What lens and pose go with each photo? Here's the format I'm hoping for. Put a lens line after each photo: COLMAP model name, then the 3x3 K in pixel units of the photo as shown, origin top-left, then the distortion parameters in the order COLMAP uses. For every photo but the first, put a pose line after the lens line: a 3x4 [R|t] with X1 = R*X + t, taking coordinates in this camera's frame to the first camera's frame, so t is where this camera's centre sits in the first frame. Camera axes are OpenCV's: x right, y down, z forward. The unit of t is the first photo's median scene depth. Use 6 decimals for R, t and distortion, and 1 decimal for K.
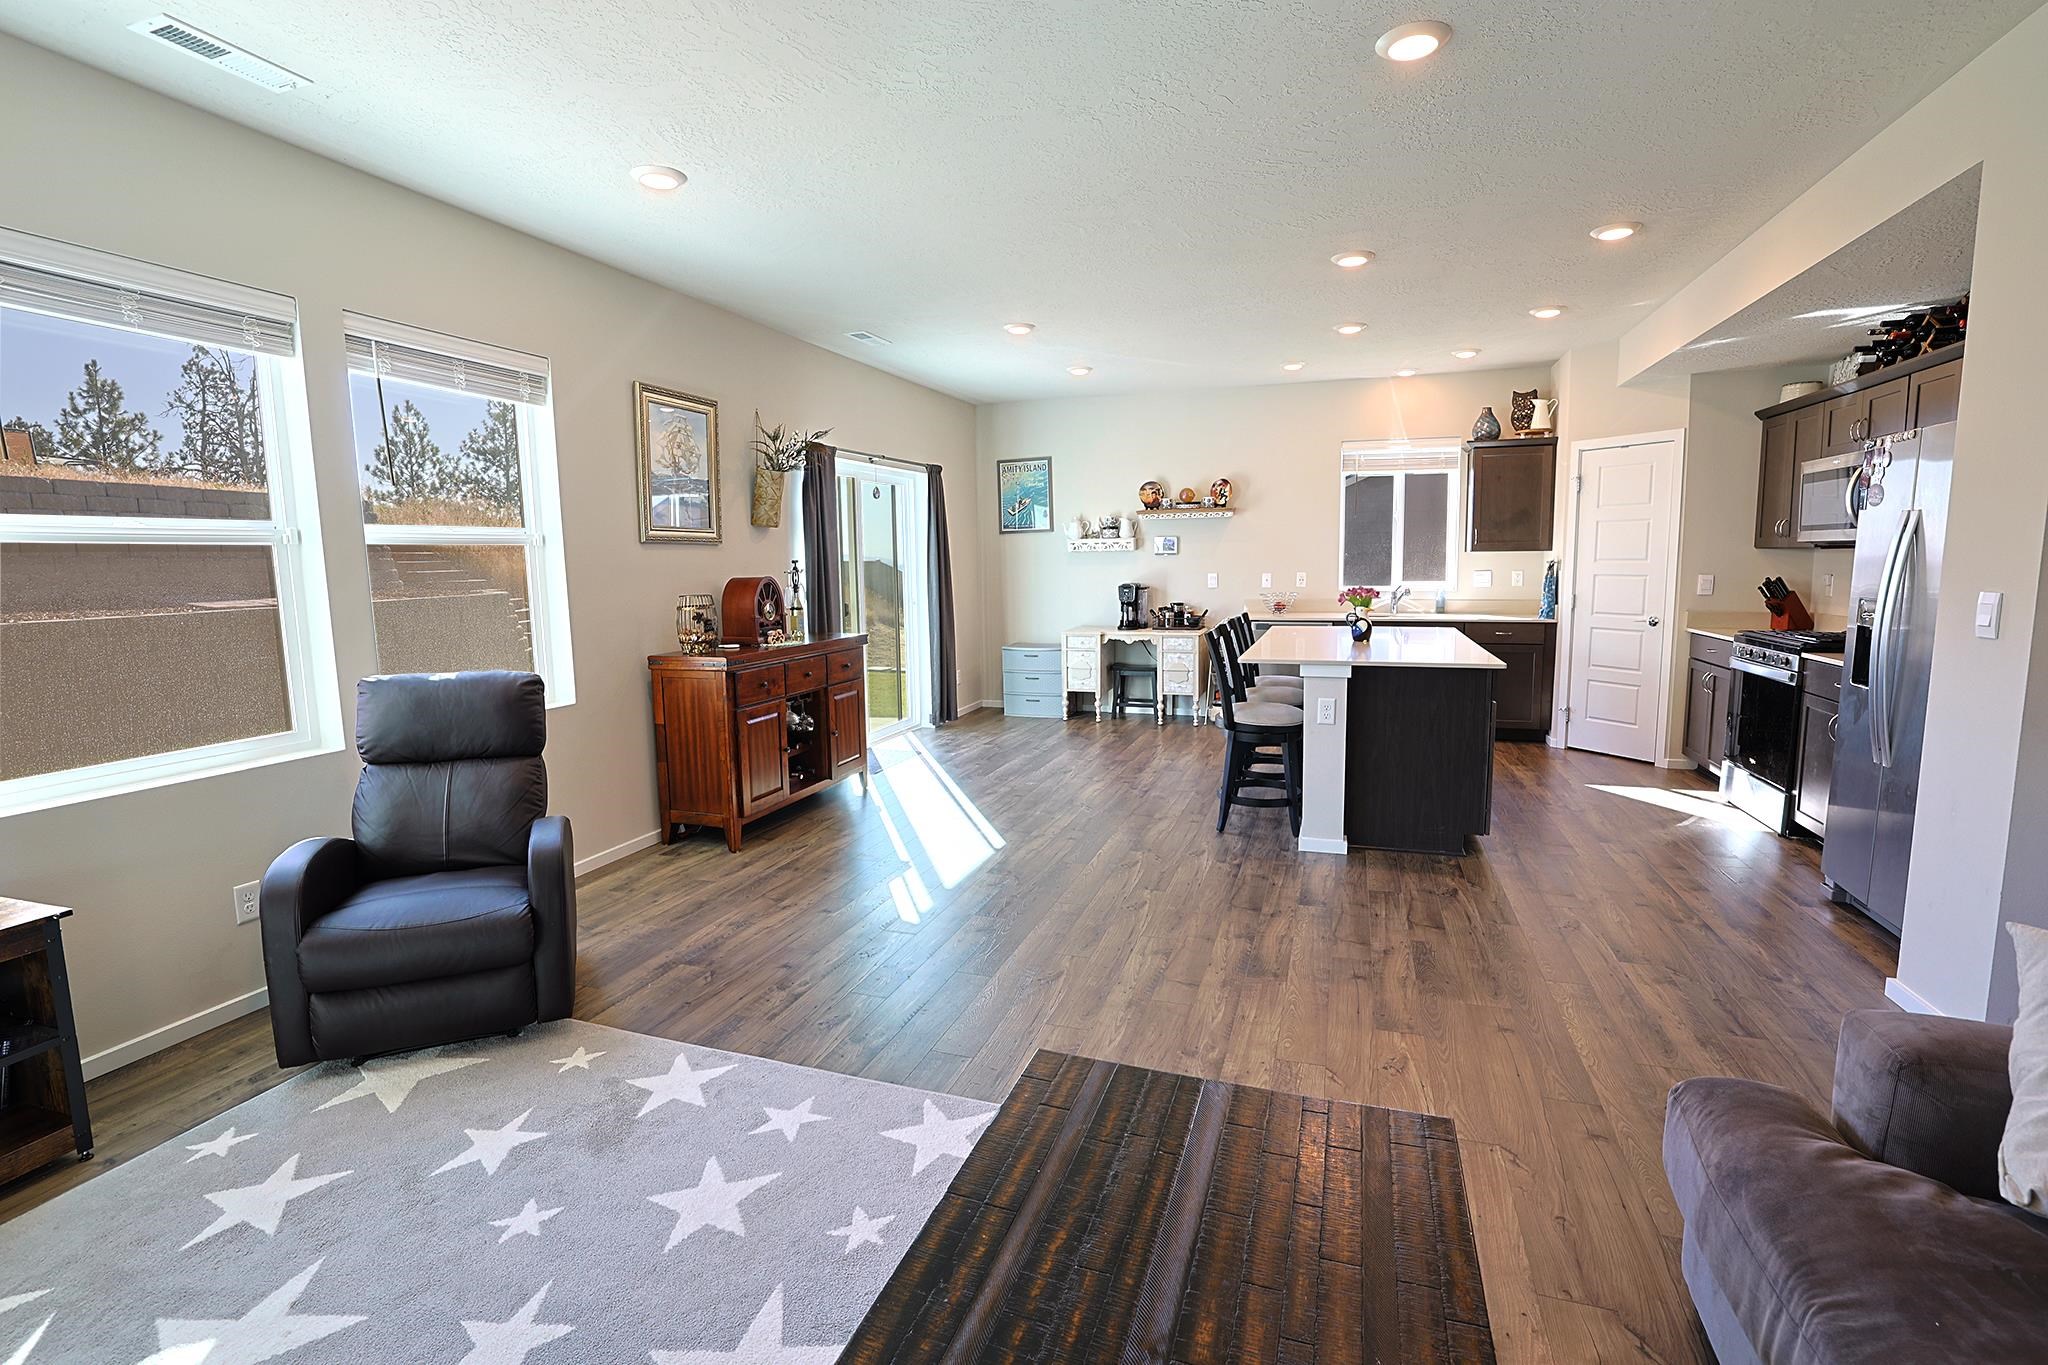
lens RADIAL K [[928.7, 0, 1029.3], [0, 928.7, 674.8], [0, 0, 1]] dist [-0.041261, 0.013629]
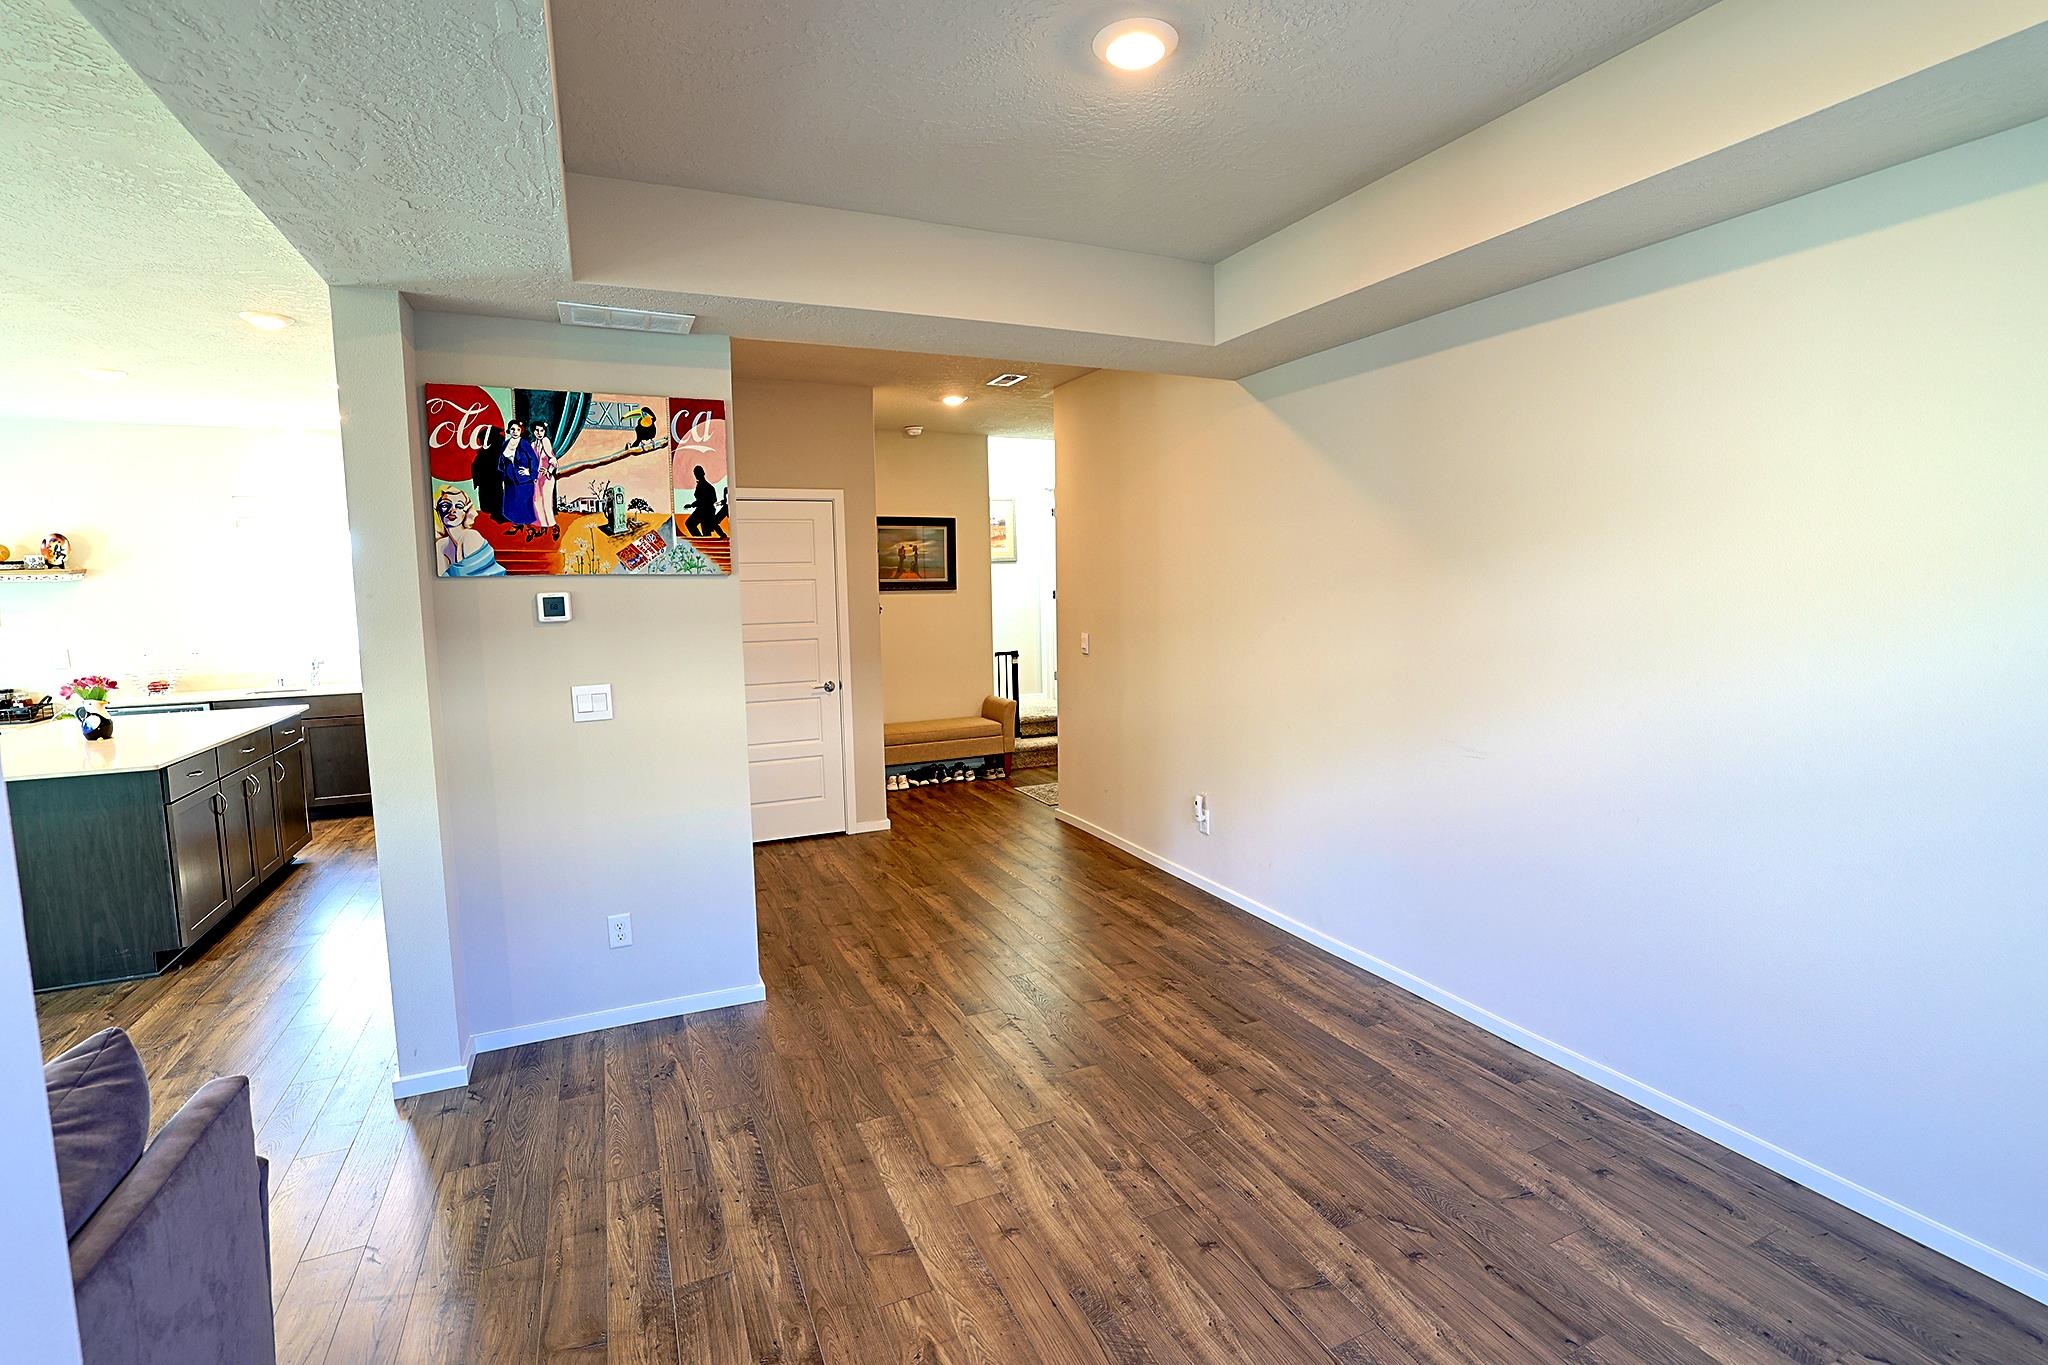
lens RADIAL K [[928.7, 0, 1030.1], [0, 928.7, 683.8], [0, 0, 1]] dist [-0.041261, 0.013629]
pose [[0.728639, -0.072652, 0.681034, 0.388676], [0.092315, 0.995702, 0.007452, -0.013048], [-0.678648, 0.057440, 0.732214, -0.189398]]
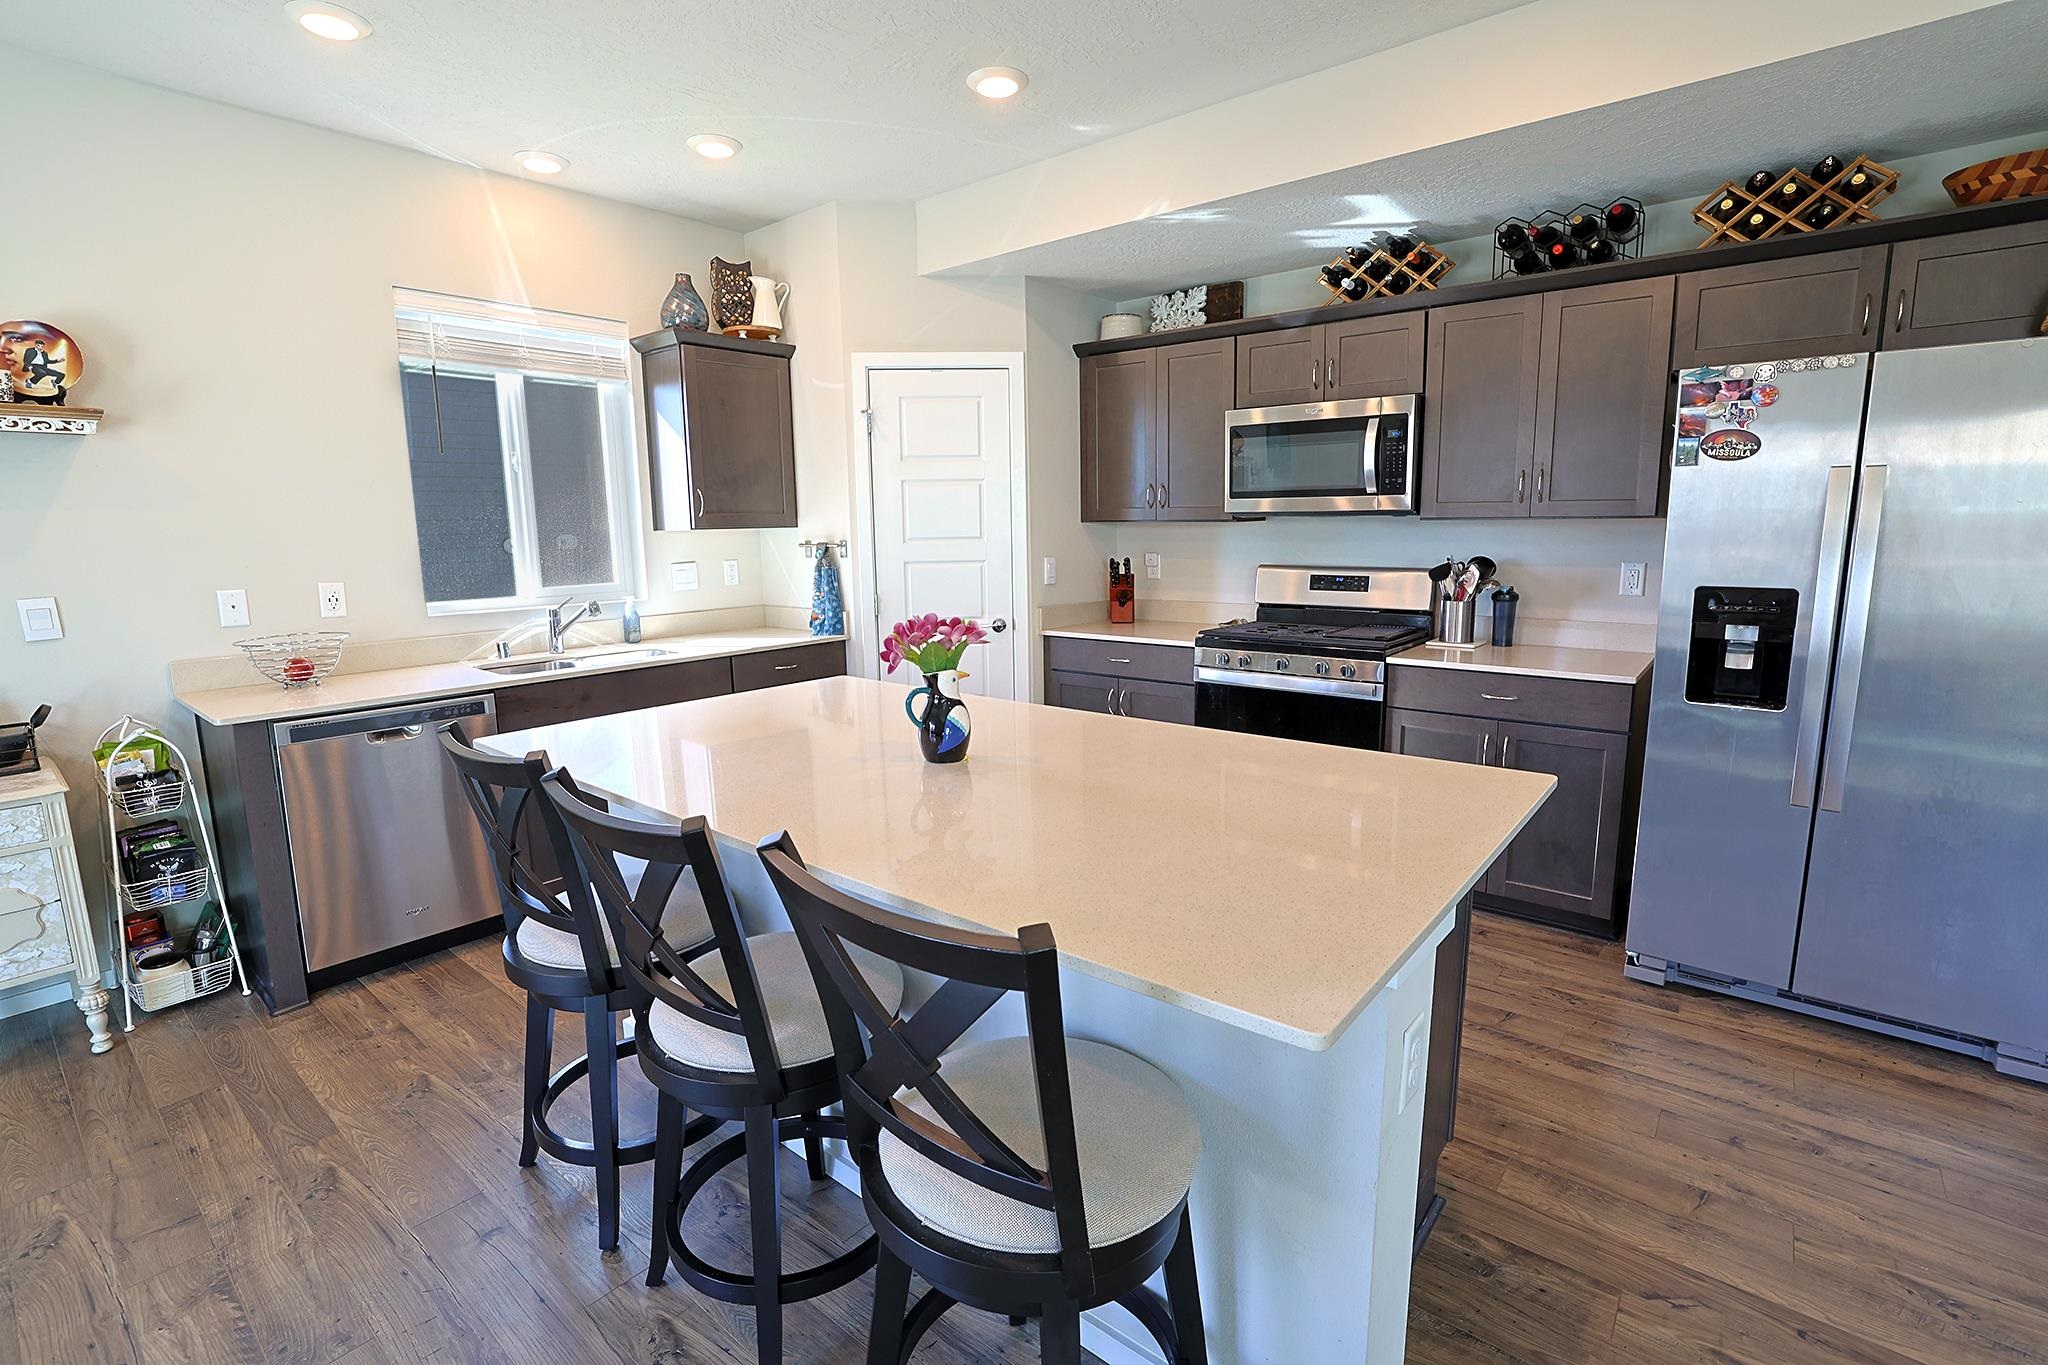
lens RADIAL K [[928.7, 0, 1025.1], [0, 928.7, 673.9], [0, 0, 1]] dist [-0.041261, 0.013629]
pose [[0.355934, -0.142439, 0.923592, 0.019468], [0.126706, 0.986545, 0.103318, -0.098002], [-0.925881, 0.080250, 0.369193, 0.756656]]
